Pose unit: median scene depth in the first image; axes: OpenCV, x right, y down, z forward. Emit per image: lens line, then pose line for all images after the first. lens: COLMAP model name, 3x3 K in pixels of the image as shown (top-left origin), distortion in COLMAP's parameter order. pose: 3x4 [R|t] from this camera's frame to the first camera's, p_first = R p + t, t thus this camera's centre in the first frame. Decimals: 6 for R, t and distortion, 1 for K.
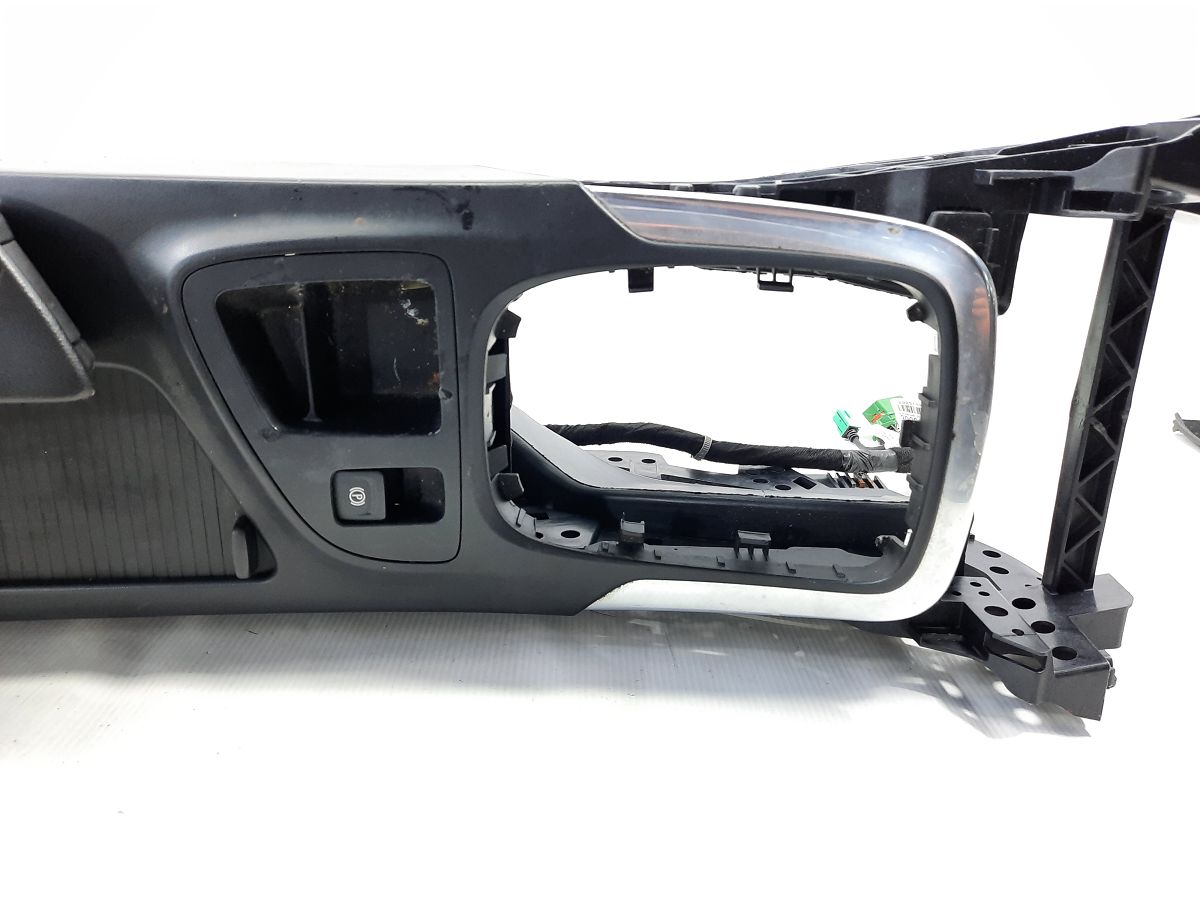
lens RADIAL K [[871.2, 0, 600.4], [0, 871.2, 450.0], [0, 0, 1]] dist [0.046074, -0.020231]
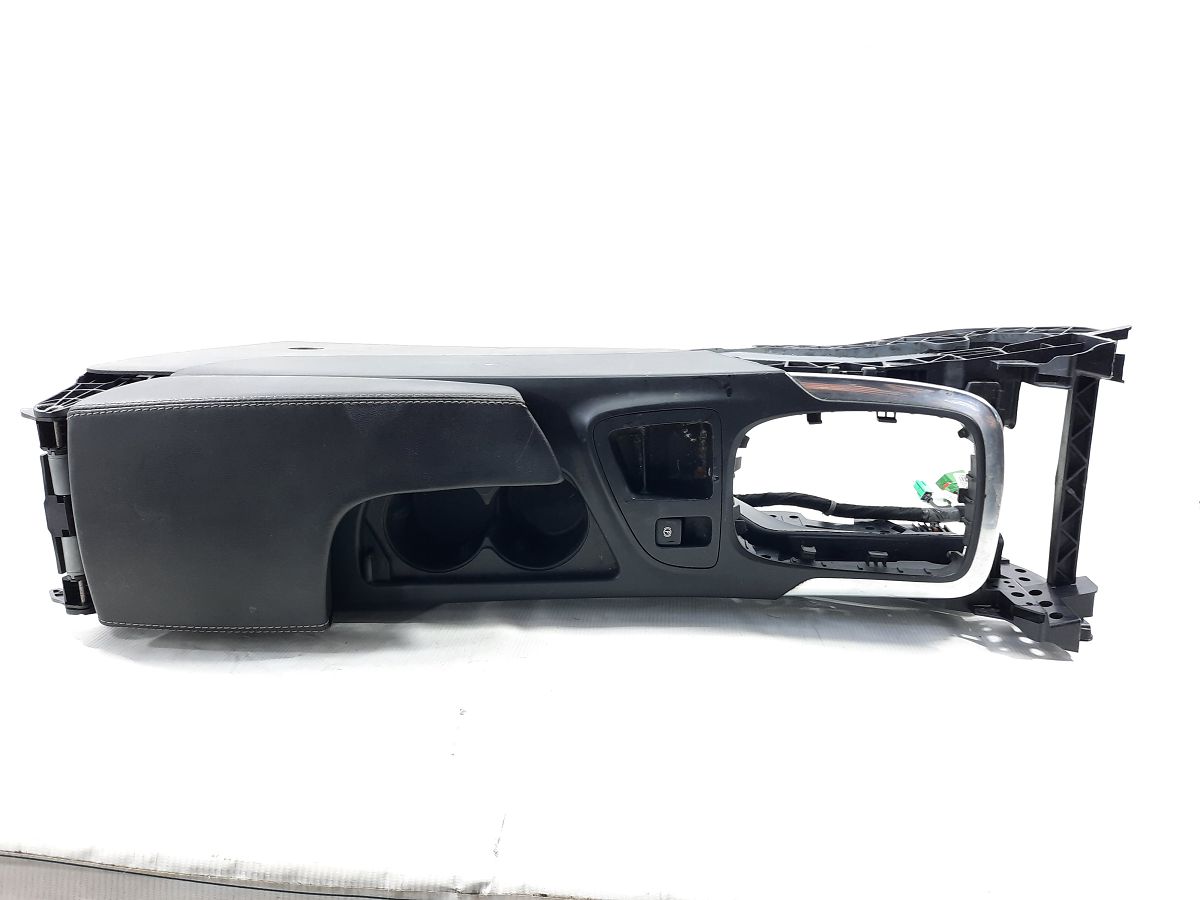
lens RADIAL K [[871.2, 0, 596.0], [0, 871.2, 450.1], [0, 0, 1]] dist [0.046074, -0.020231]
pose [[0.997524, -0.018617, -0.067813, -0.292264], [0.012916, 0.996419, -0.083564, 0.030052], [0.069126, 0.082481, 0.994192, -0.903396]]
